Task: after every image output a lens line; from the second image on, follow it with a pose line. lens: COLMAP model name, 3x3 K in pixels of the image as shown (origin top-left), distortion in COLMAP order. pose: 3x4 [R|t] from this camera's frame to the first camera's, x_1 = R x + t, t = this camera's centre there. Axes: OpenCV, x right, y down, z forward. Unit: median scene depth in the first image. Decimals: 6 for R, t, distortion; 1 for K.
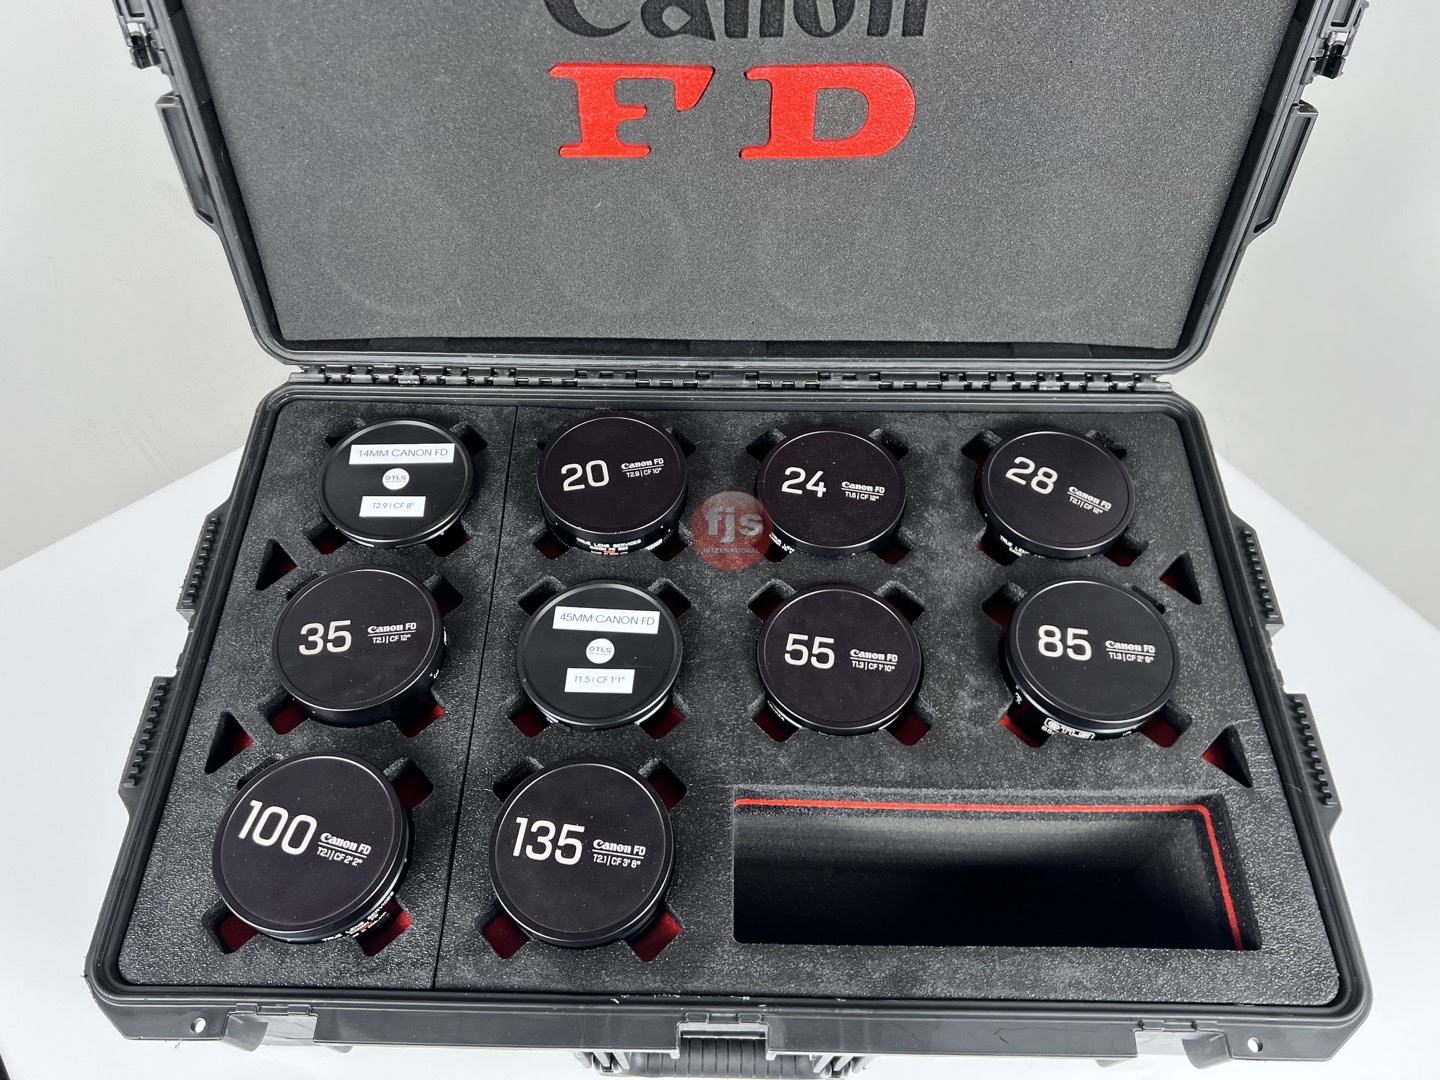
lens RADIAL K [[1080.6, 0, 710.6], [0, 1080.6, 540.2], [0, 0, 1]] dist [-0.008940, -0.028239]
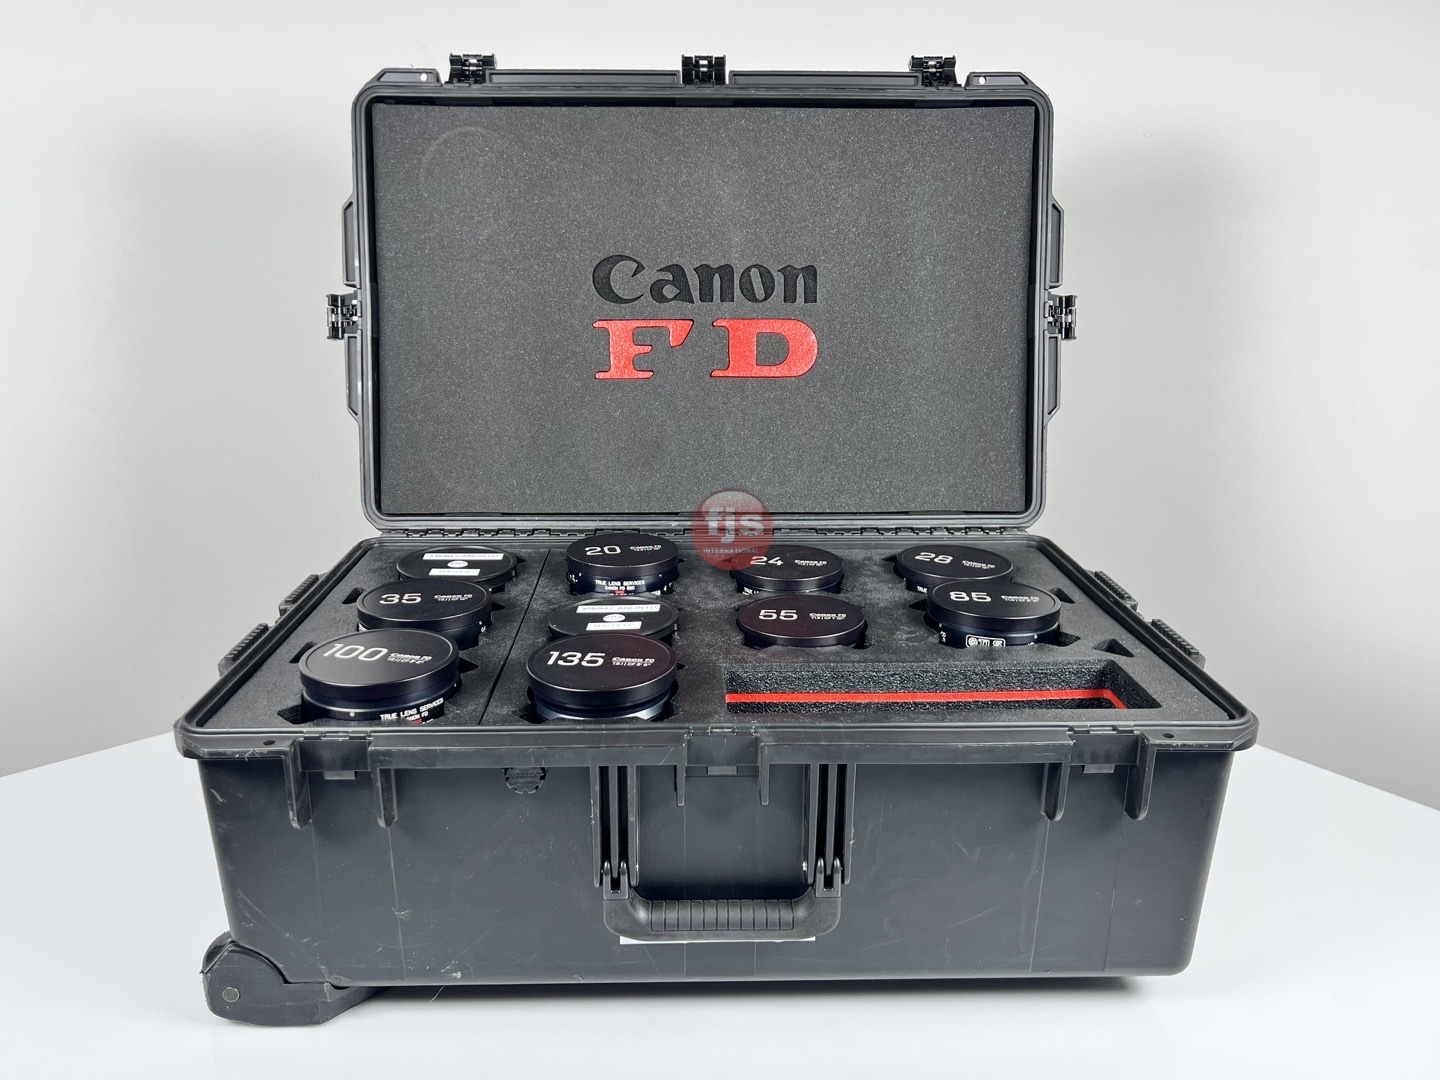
lens RADIAL K [[1080.6, 0, 723.7], [0, 1080.6, 540.4], [0, 0, 1]] dist [-0.008940, -0.028239]
pose [[0.998559, -0.009088, 0.052889, -0.040654], [0.041722, 0.751325, -0.658613, 0.893335], [-0.033751, 0.659870, 0.750621, -0.022571]]
